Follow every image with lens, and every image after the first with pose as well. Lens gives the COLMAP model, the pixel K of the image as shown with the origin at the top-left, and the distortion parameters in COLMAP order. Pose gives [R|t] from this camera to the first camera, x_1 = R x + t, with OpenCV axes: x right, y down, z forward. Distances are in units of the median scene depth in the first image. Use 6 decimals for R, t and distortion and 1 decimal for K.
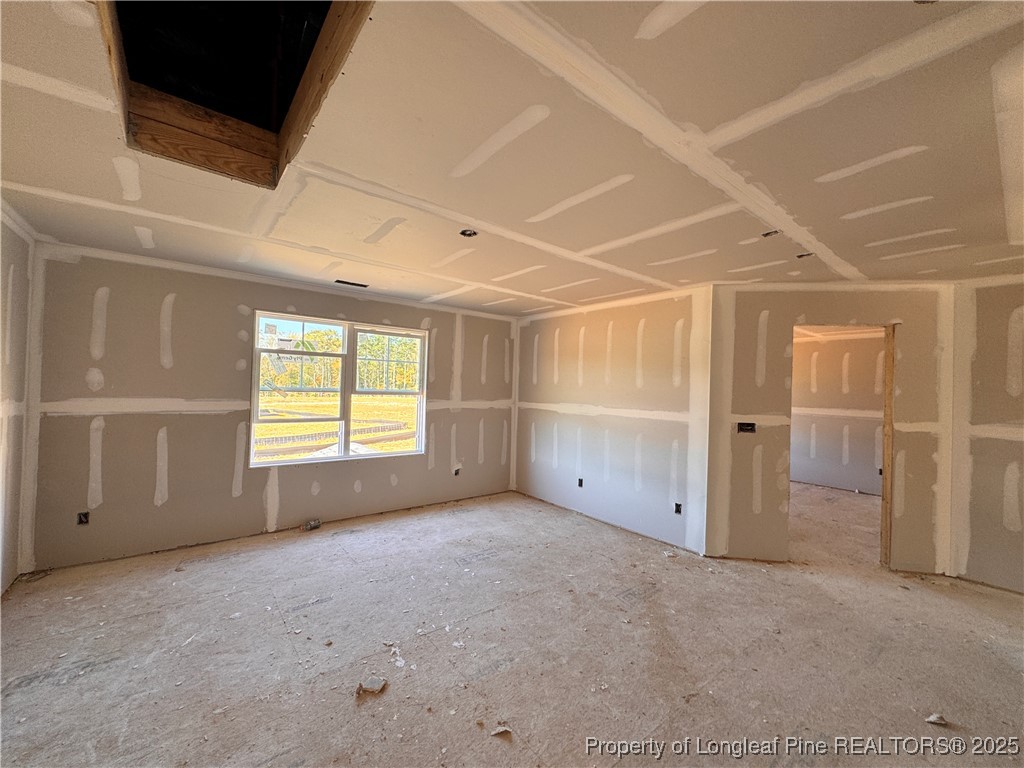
lens RADIAL K [[408.8, 0, 511.3], [0, 408.8, 384.7], [0, 0, 1]] dist [-0.000872, -0.000278]
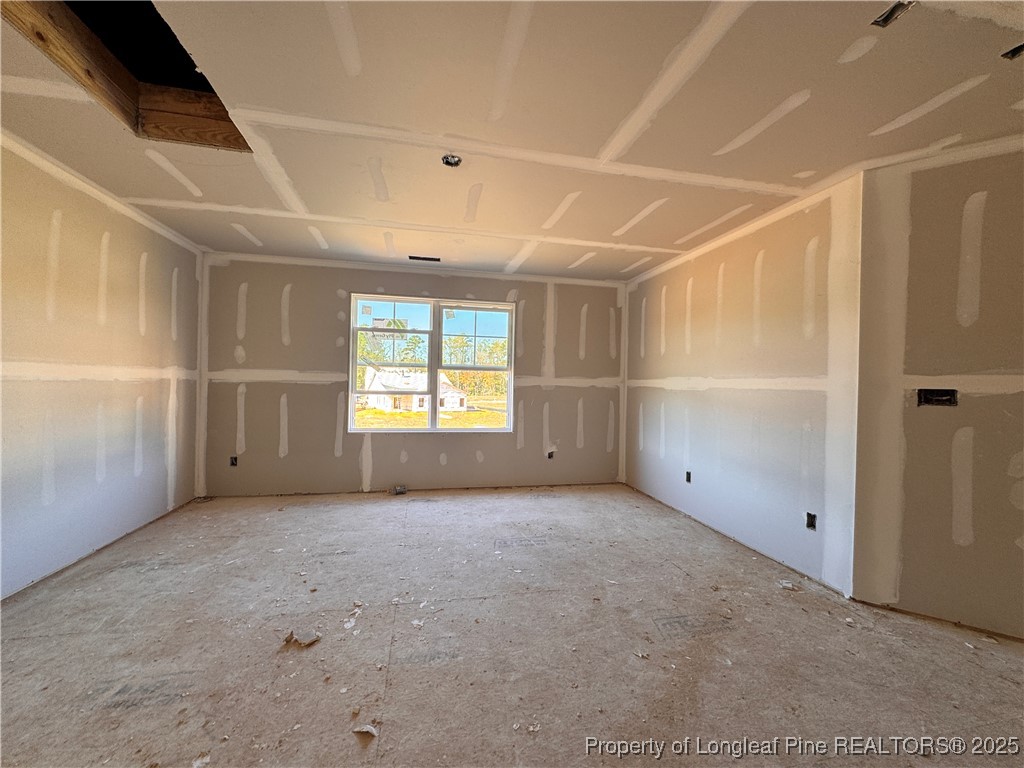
lens RADIAL K [[408.8, 0, 510.5], [0, 408.8, 384.0], [0, 0, 1]] dist [-0.000872, -0.000278]
pose [[0.895386, -0.010484, -0.445168, 0.288372], [0.009675, 0.999945, -0.004091, 0.083230], [0.445186, -0.000644, 0.895438, 0.197466]]
